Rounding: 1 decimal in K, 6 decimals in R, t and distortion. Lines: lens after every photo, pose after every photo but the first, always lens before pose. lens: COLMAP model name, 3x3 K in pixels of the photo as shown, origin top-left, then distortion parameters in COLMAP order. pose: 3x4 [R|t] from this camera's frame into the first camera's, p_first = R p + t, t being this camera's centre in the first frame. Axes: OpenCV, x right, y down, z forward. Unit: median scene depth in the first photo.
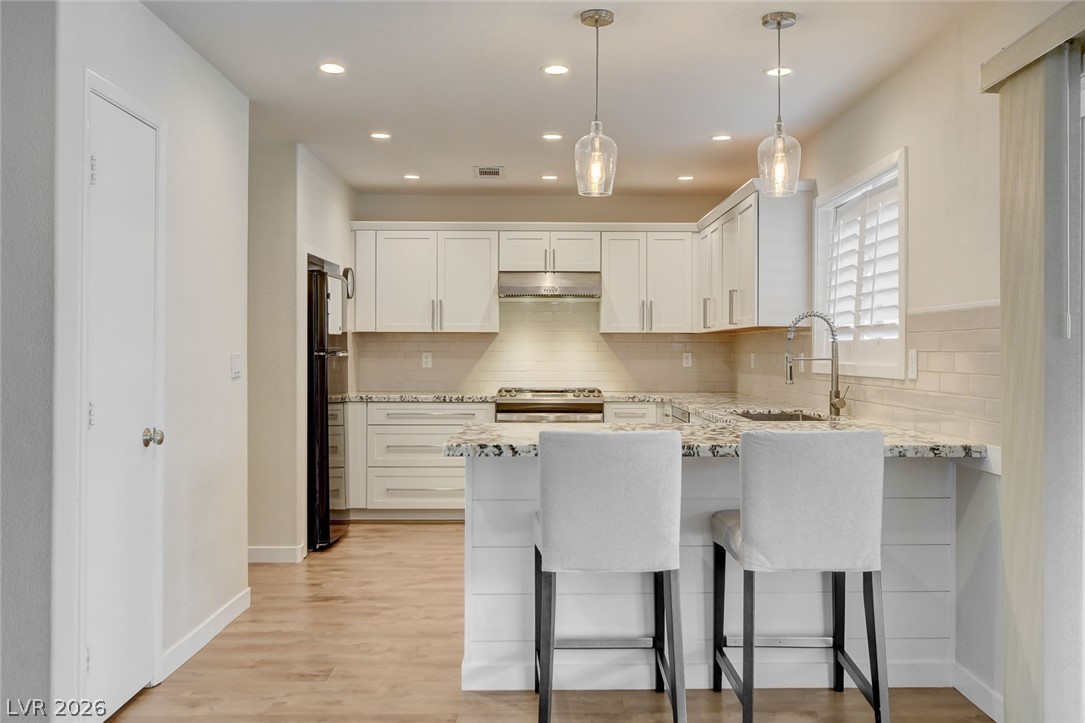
lens RADIAL K [[926.0, 0, 542.5], [0, 926.0, 361.5], [0, 0, 1]] dist [0.010111, 0.007607]
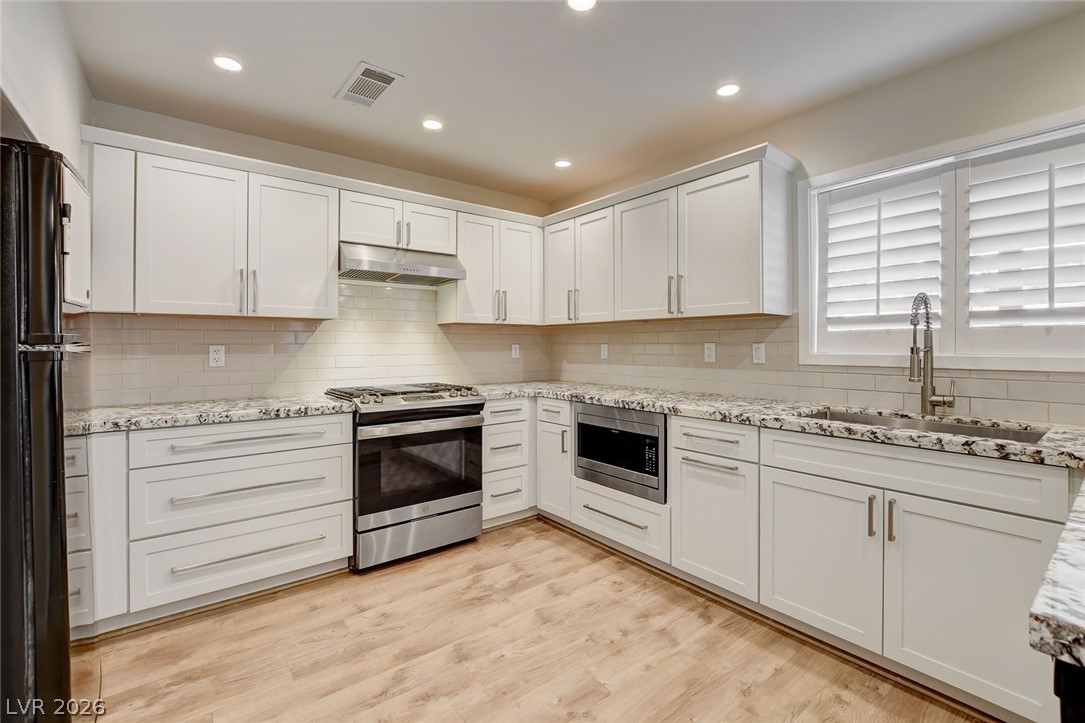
lens RADIAL K [[483.3, 0, 545.4], [0, 483.3, 341.0], [0, 0, 1]] dist [-0.014912, 0.000629]
pose [[0.791529, 0.001485, 0.611129, -0.164783], [0.009521, 0.999846, -0.014761, -0.005295], [-0.611057, 0.017502, 0.791393, 0.600967]]
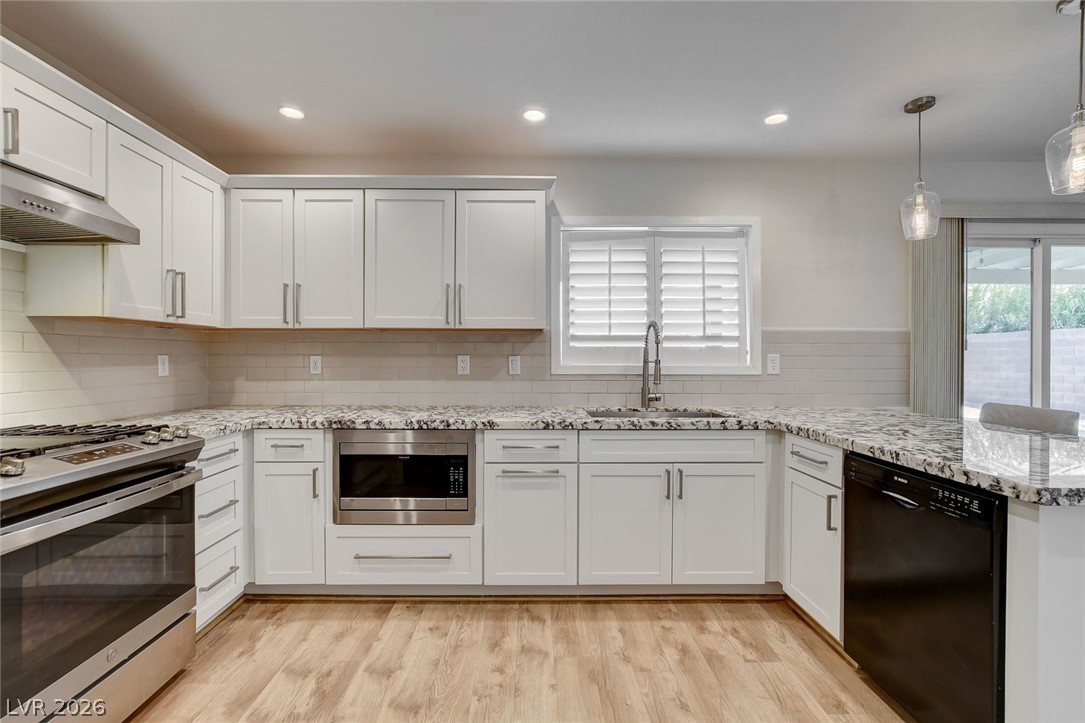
lens RADIAL K [[479.0, 0, 542.5], [0, 479.0, 361.5], [0, 0, 1]] dist [-0.007916, 0.000939]
pose [[-0.001911, -0.010605, 0.999942, -0.215234], [0.006556, 0.999922, 0.010618, -0.007070], [-0.999977, 0.006576, -0.001841, 0.790823]]
